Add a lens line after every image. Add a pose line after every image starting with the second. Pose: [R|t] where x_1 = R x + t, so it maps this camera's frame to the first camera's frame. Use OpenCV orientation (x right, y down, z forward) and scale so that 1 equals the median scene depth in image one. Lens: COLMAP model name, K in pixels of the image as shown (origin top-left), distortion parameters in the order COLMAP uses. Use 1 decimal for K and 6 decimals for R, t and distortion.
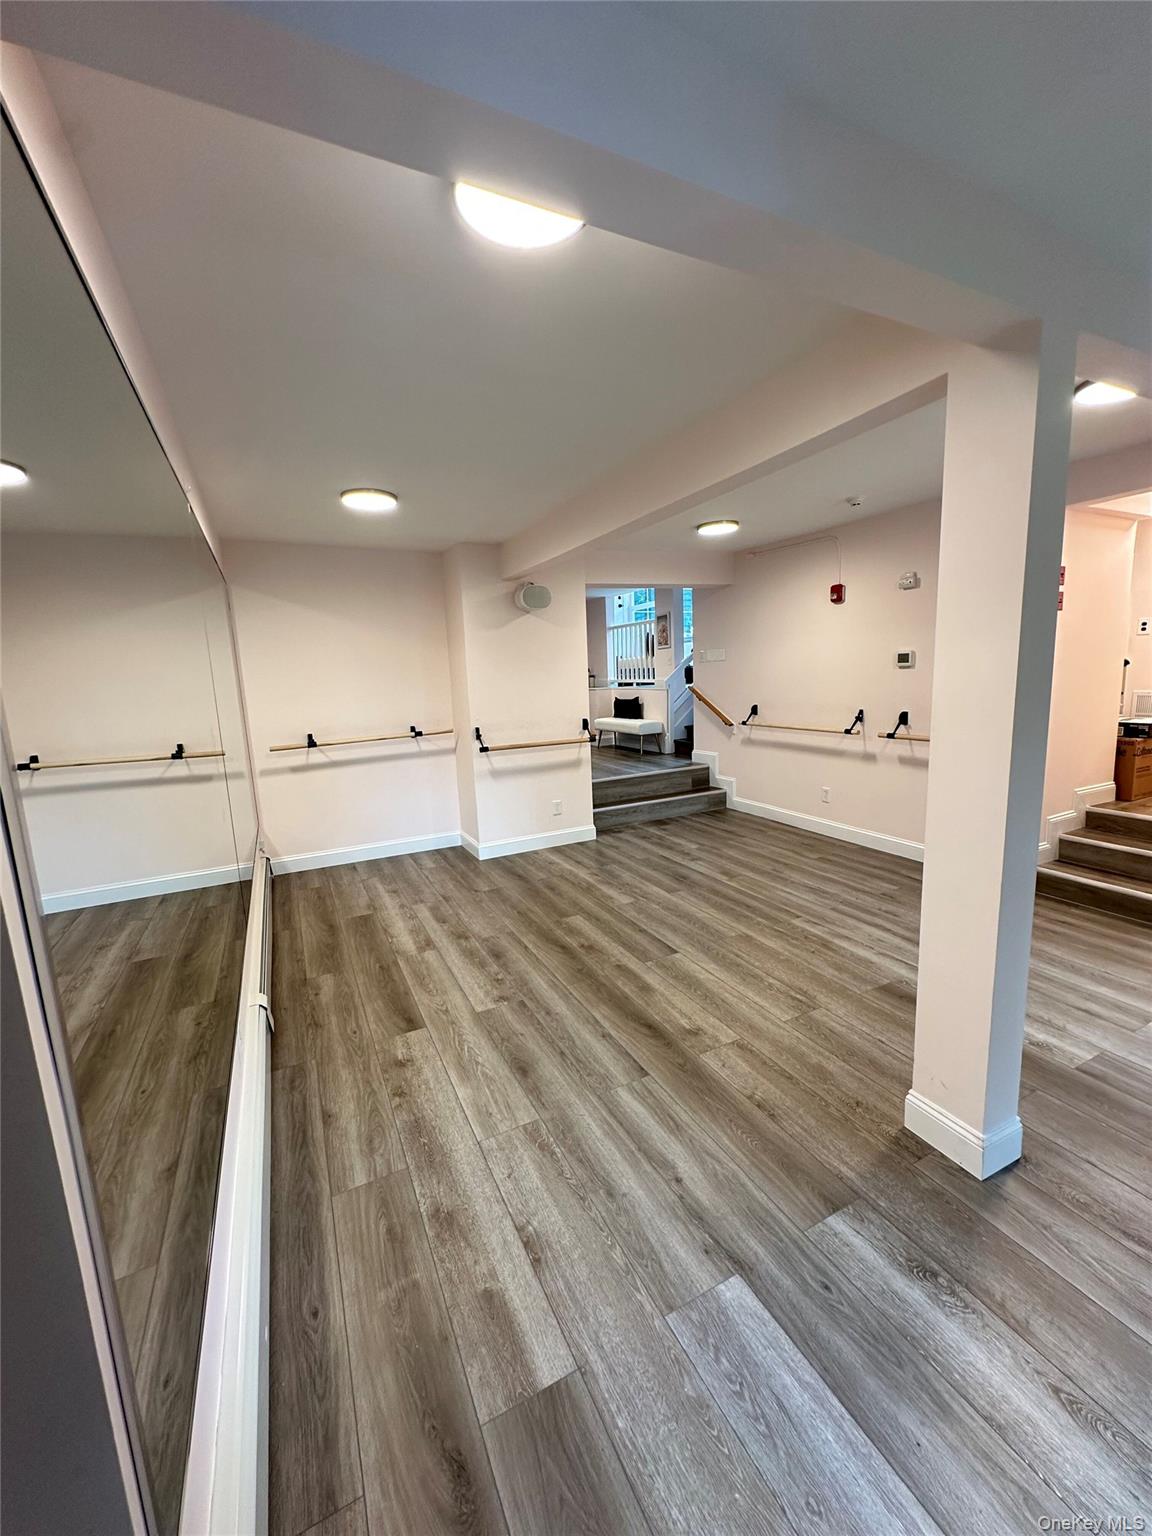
lens RADIAL K [[612.7, 0, 577.1], [0, 612.7, 767.8], [0, 0, 1]] dist [0.001696, 0.000347]
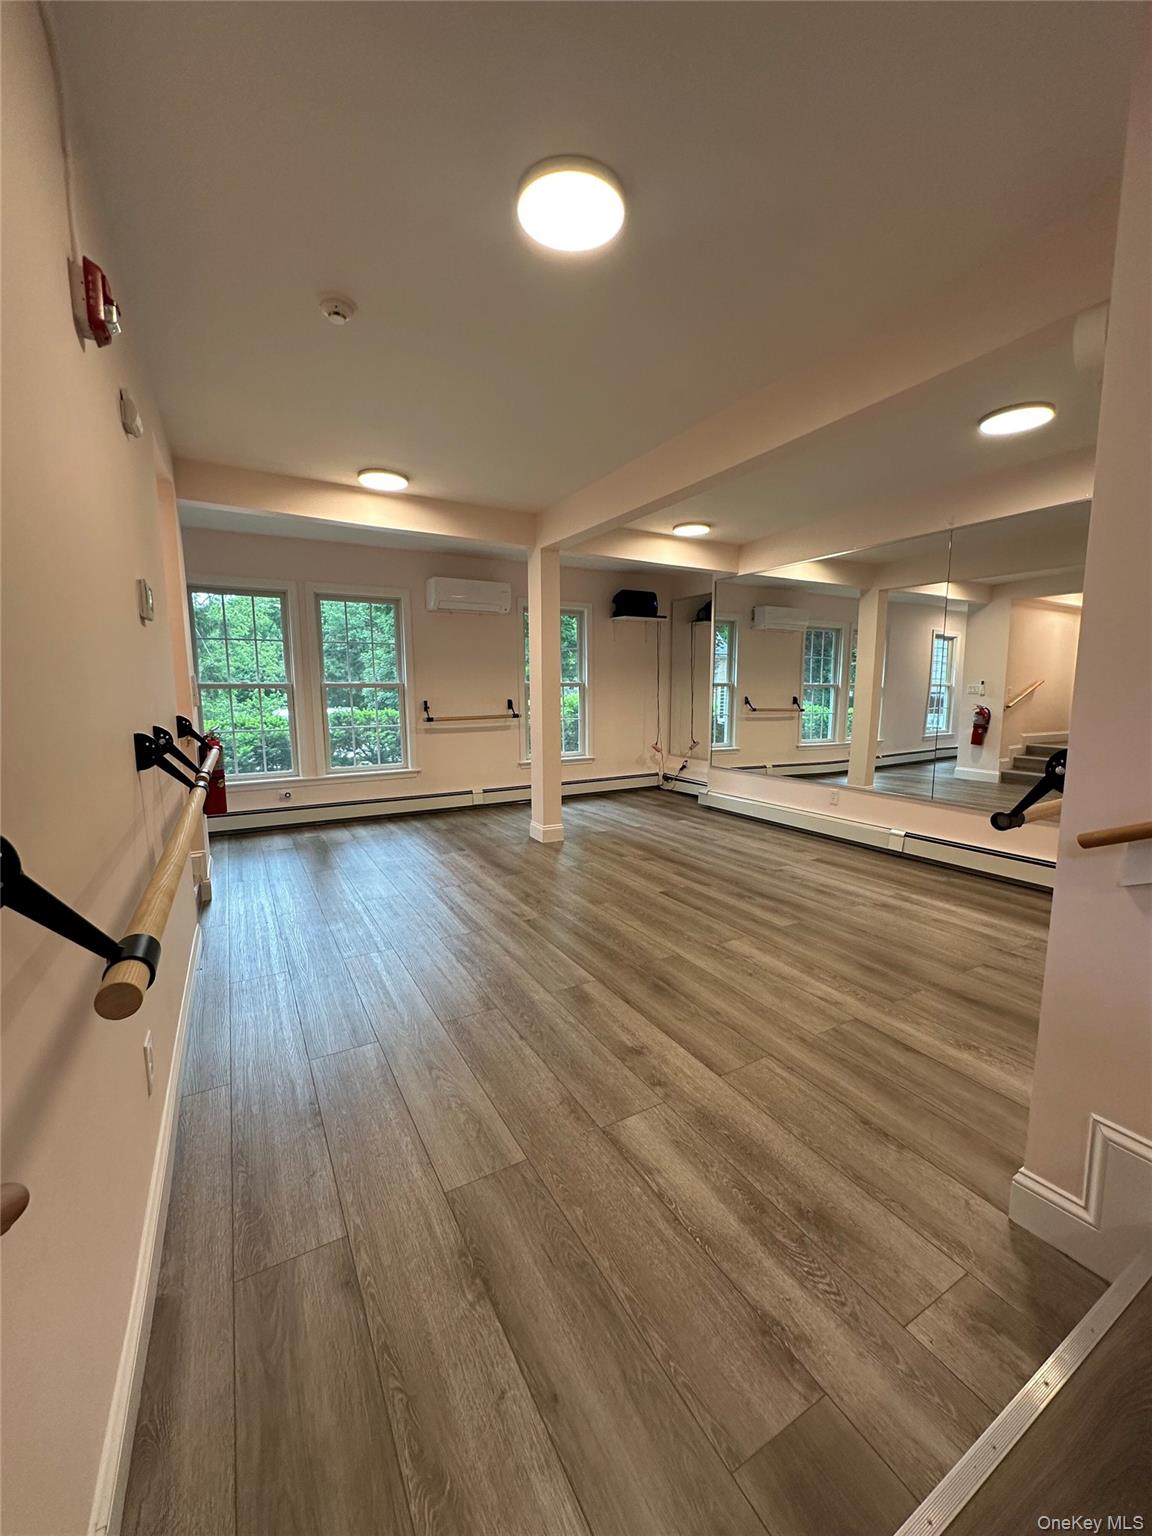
lens RADIAL K [[612.7, 0, 577.5], [0, 612.7, 767.1], [0, 0, 1]] dist [0.001696, 0.000347]
pose [[-0.997023, 0.053224, -0.055792, 0.336811], [0.035075, 0.957425, 0.286544, -0.226825], [0.068667, 0.283734, -0.956441, 1.844748]]
